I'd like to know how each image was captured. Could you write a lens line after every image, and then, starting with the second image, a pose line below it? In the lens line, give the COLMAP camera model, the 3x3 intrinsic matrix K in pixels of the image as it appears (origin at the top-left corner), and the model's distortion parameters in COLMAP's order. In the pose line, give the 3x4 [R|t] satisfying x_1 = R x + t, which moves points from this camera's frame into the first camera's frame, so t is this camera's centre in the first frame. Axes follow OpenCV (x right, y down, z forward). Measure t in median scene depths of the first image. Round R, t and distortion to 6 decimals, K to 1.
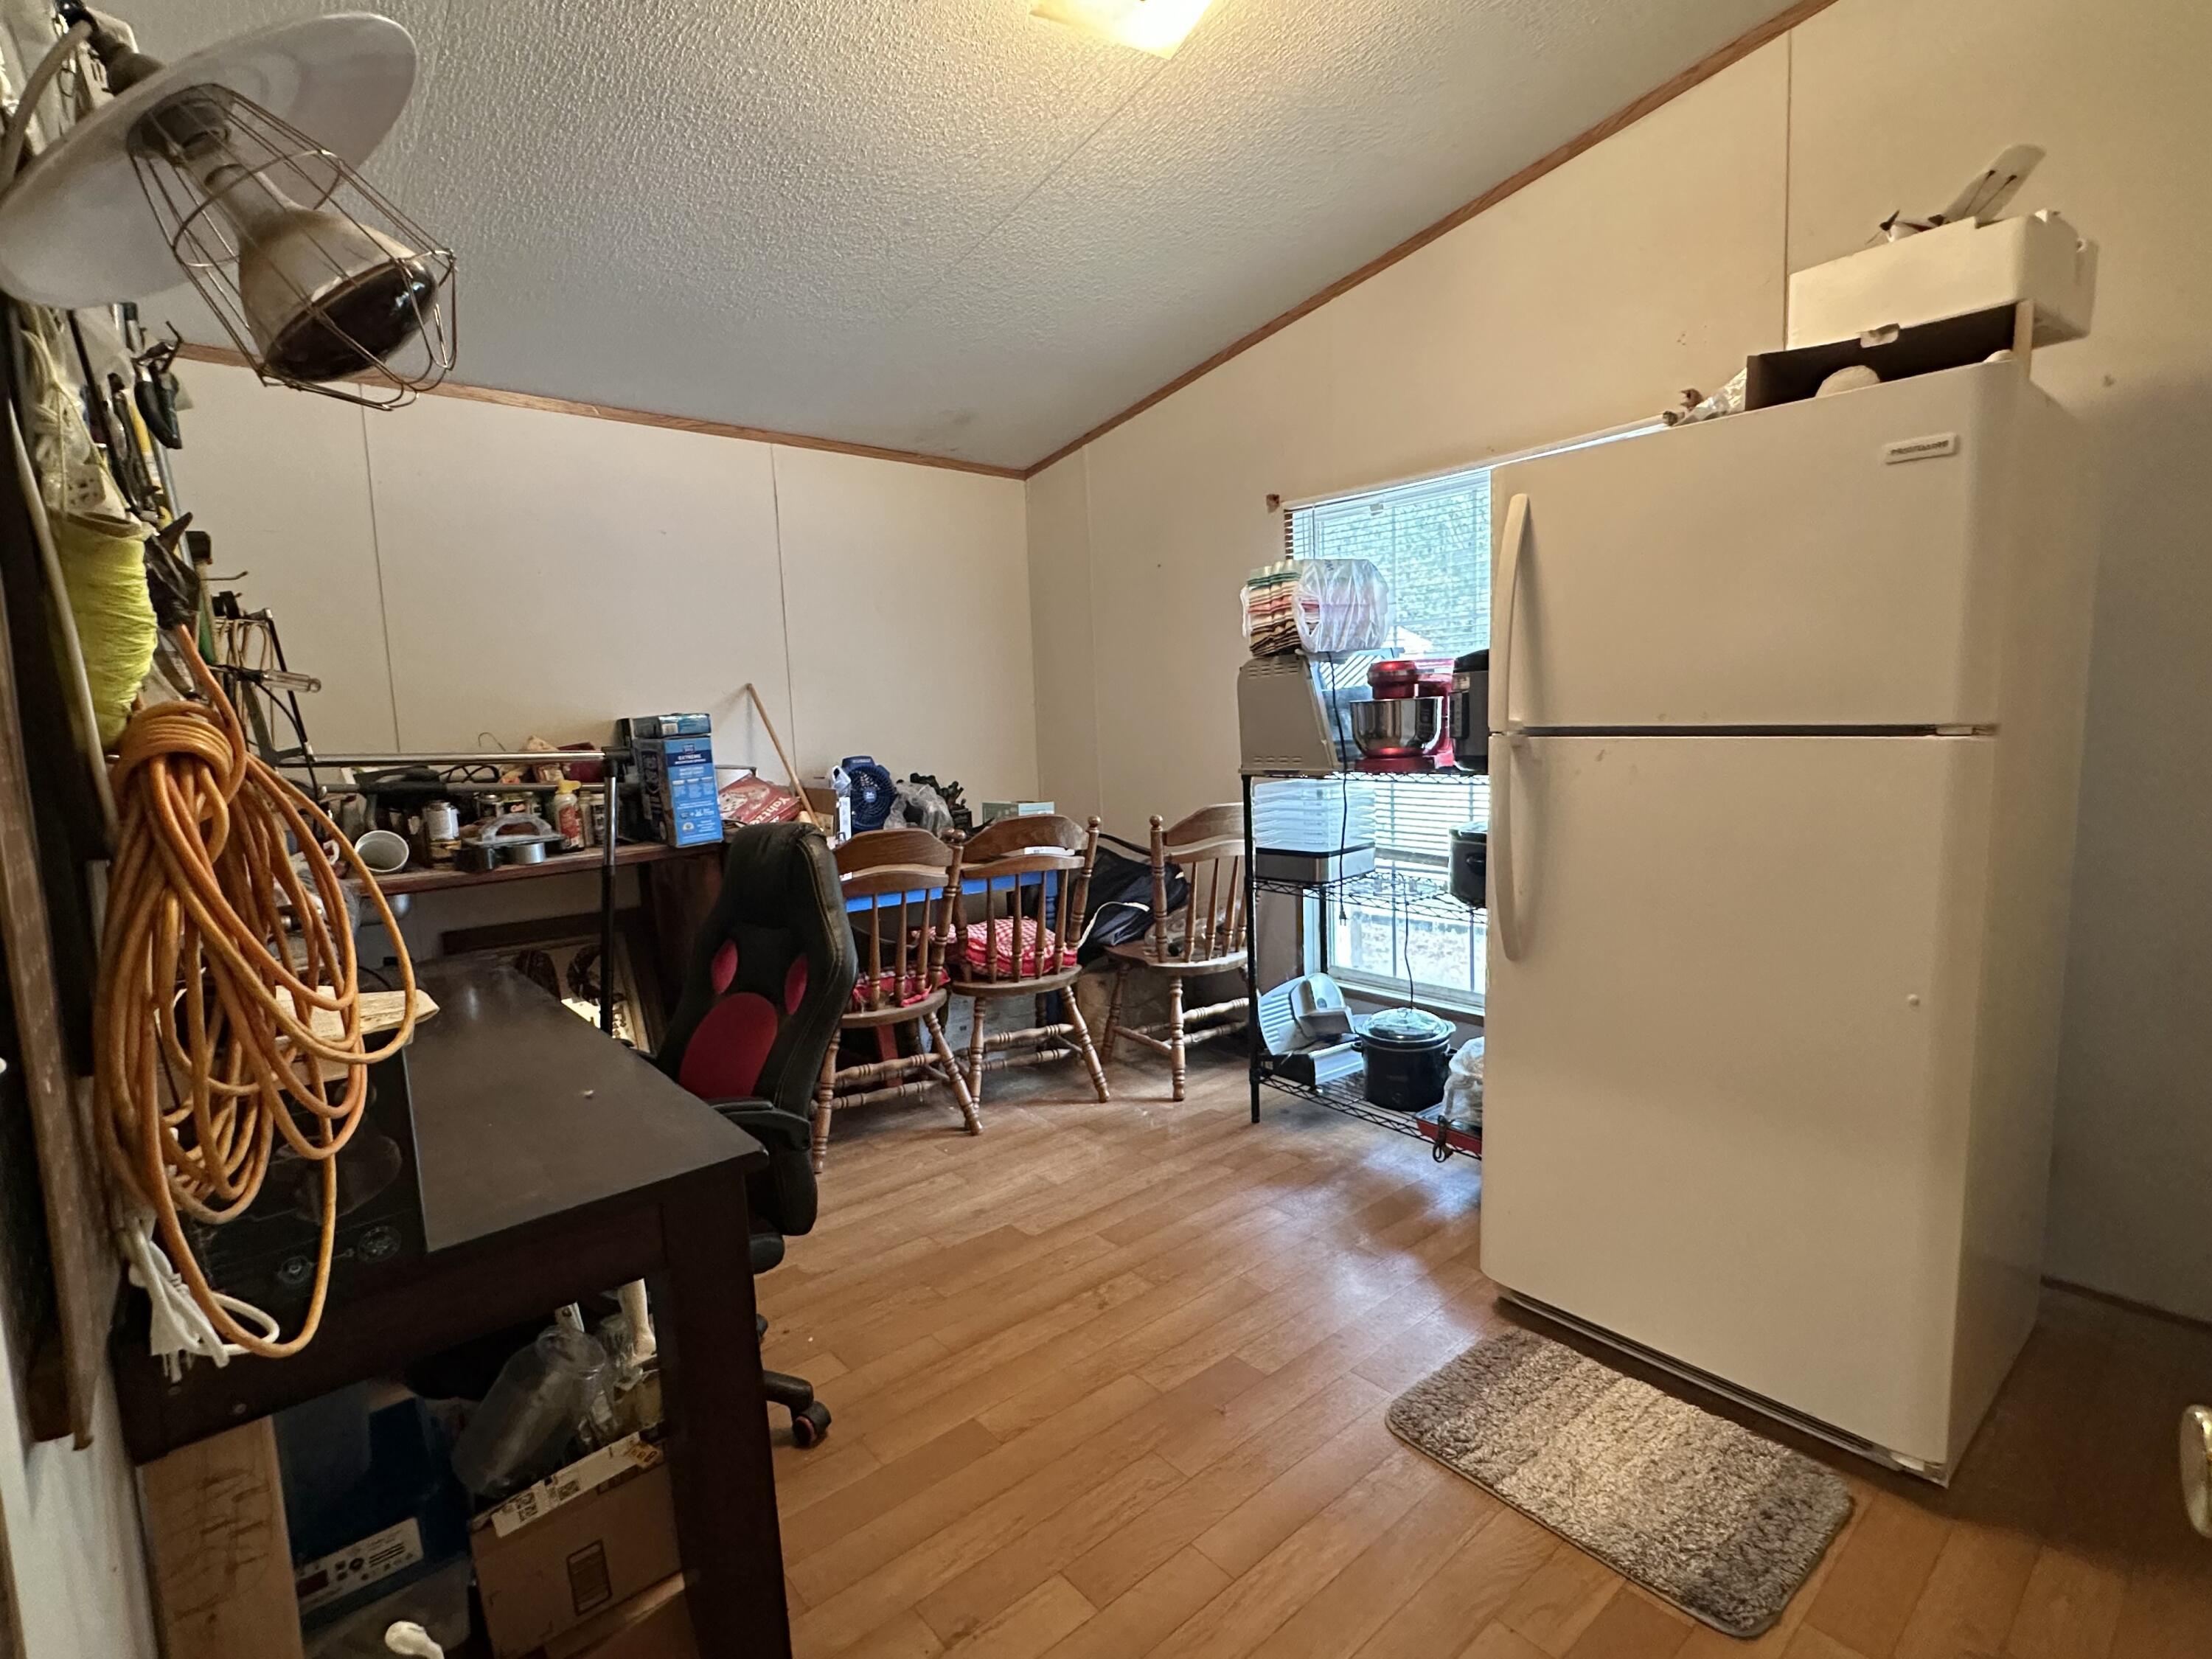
lens RADIAL K [[1059.4, 0, 1096.1], [0, 1059.4, 838.3], [0, 0, 1]] dist [-0.000613, 0.000569]
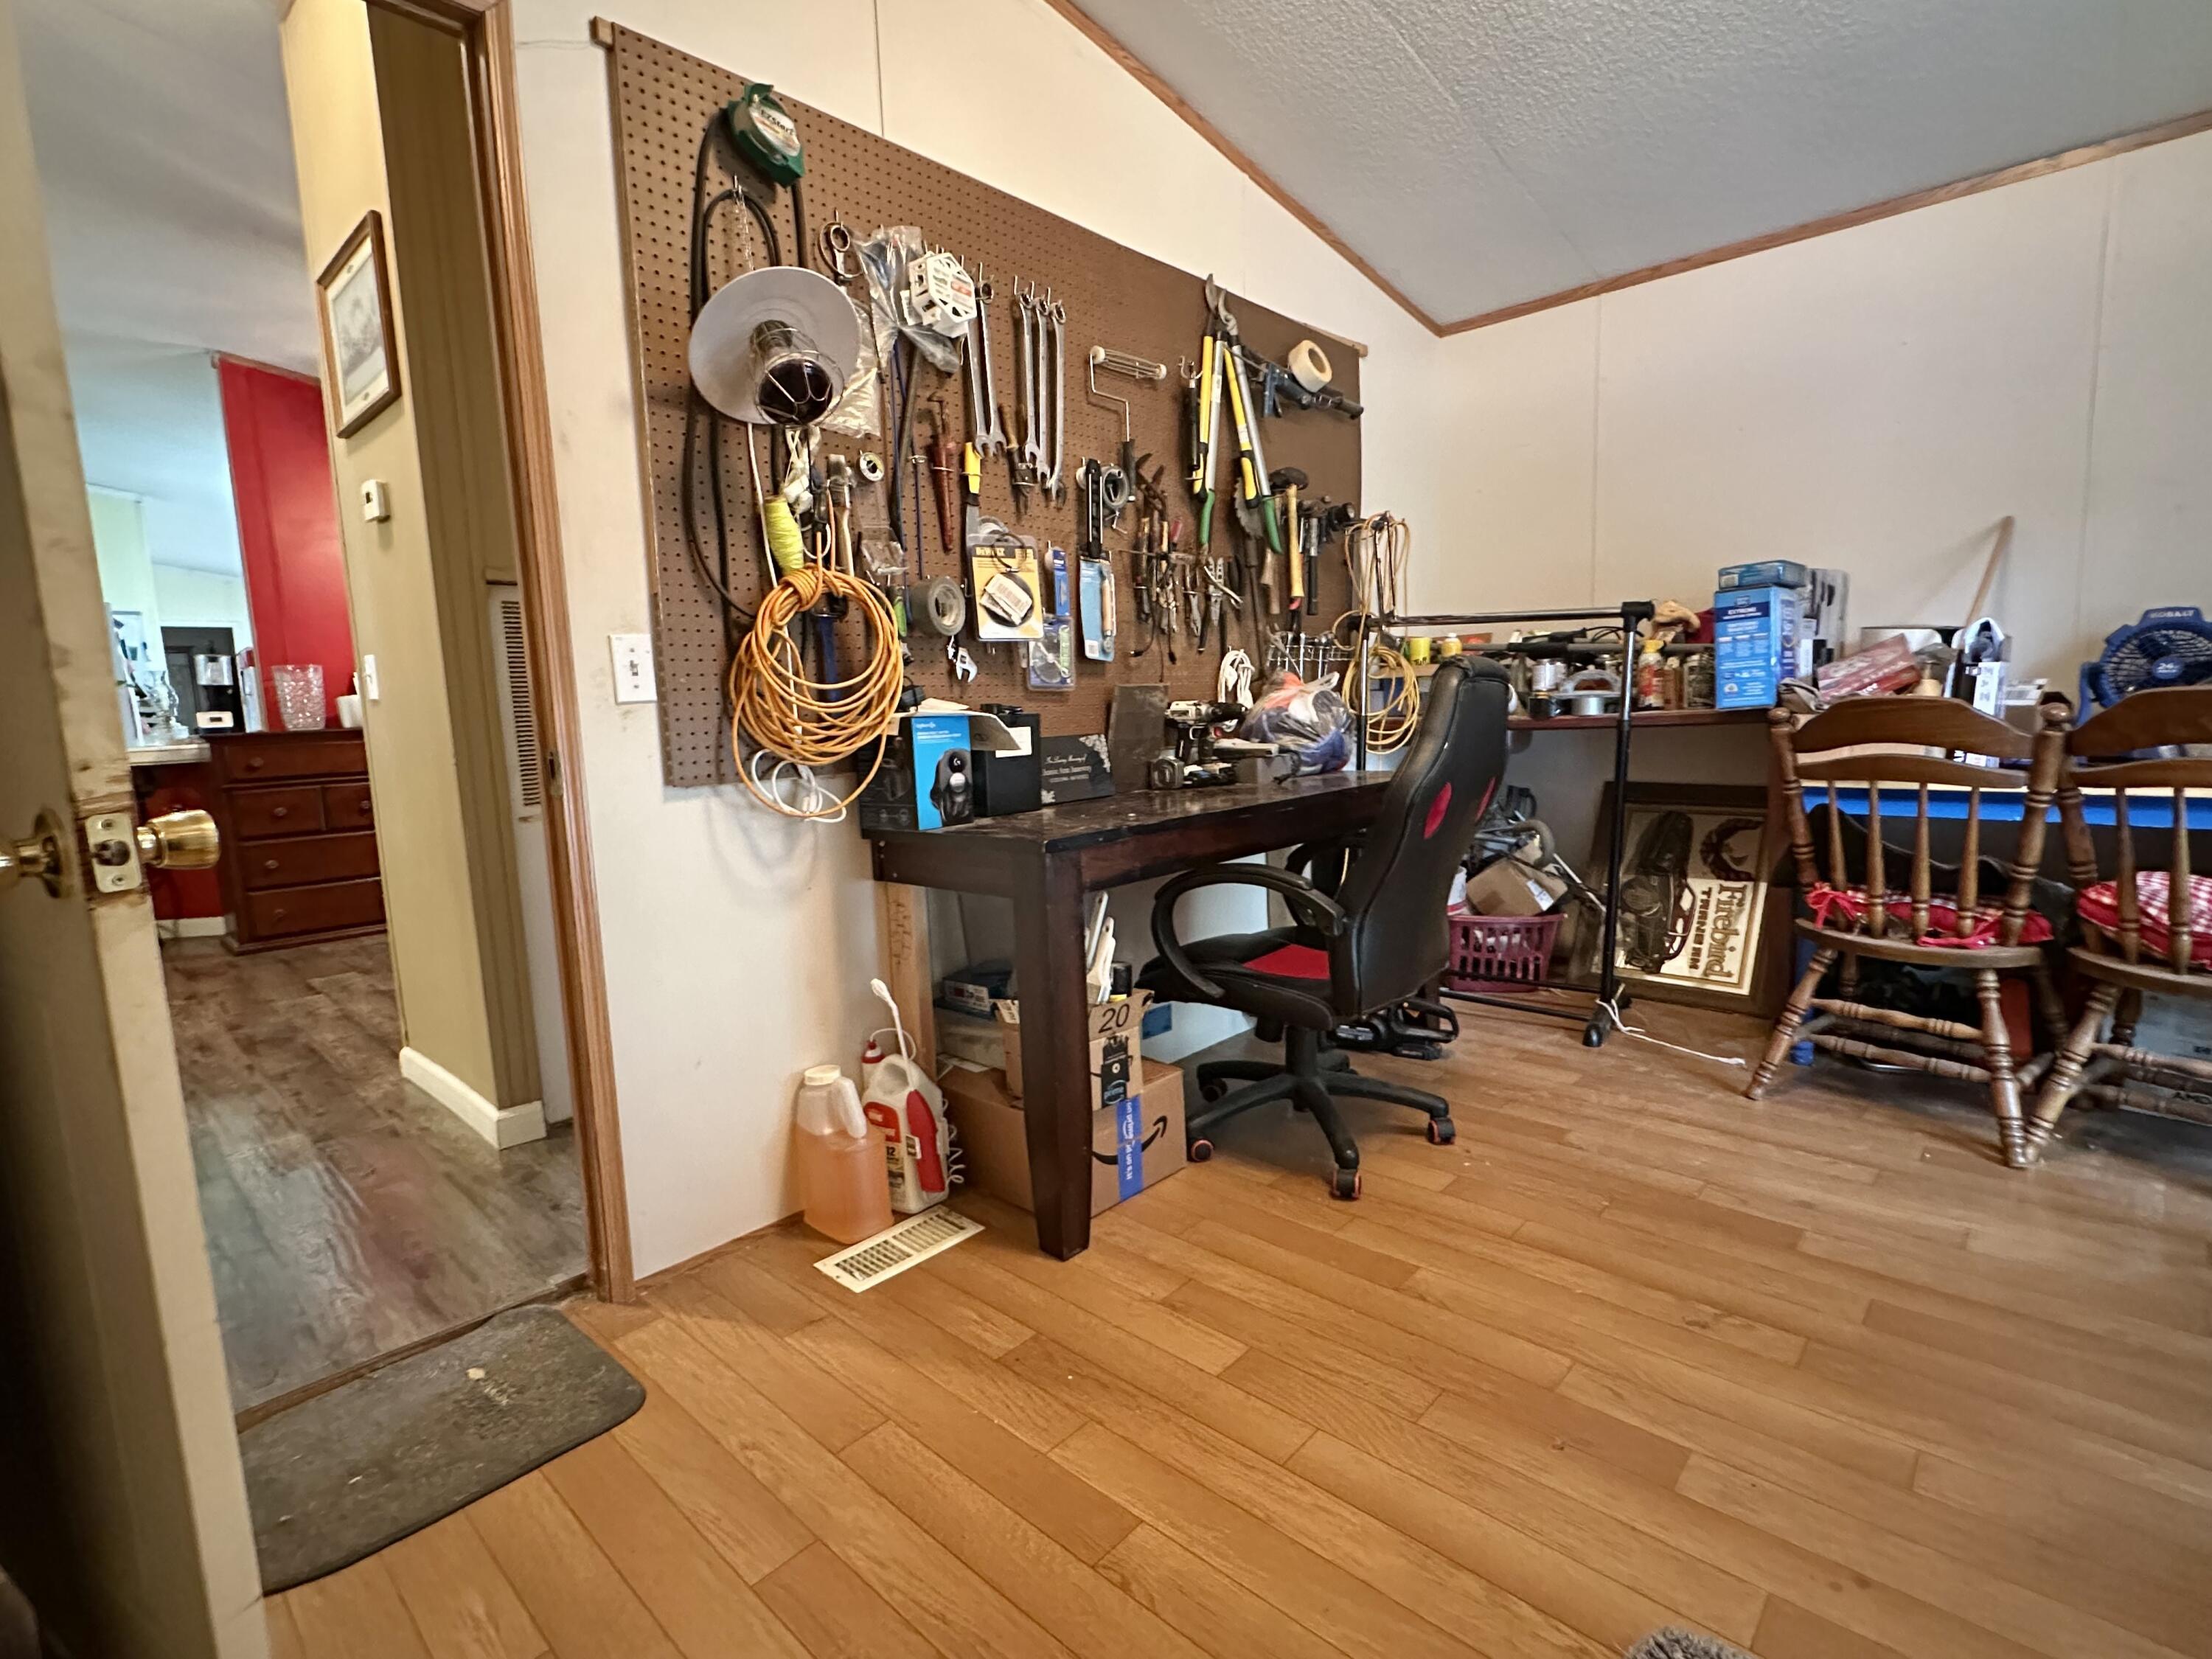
lens RADIAL K [[1059.4, 0, 1096.1], [0, 1059.4, 838.3], [0, 0, 1]] dist [-0.000613, 0.000569]
pose [[0.093661, 0.160198, -0.982631, 0.484934], [-0.076803, 0.985191, 0.153295, 0.018449], [0.992637, 0.061111, 0.104578, 0.368443]]
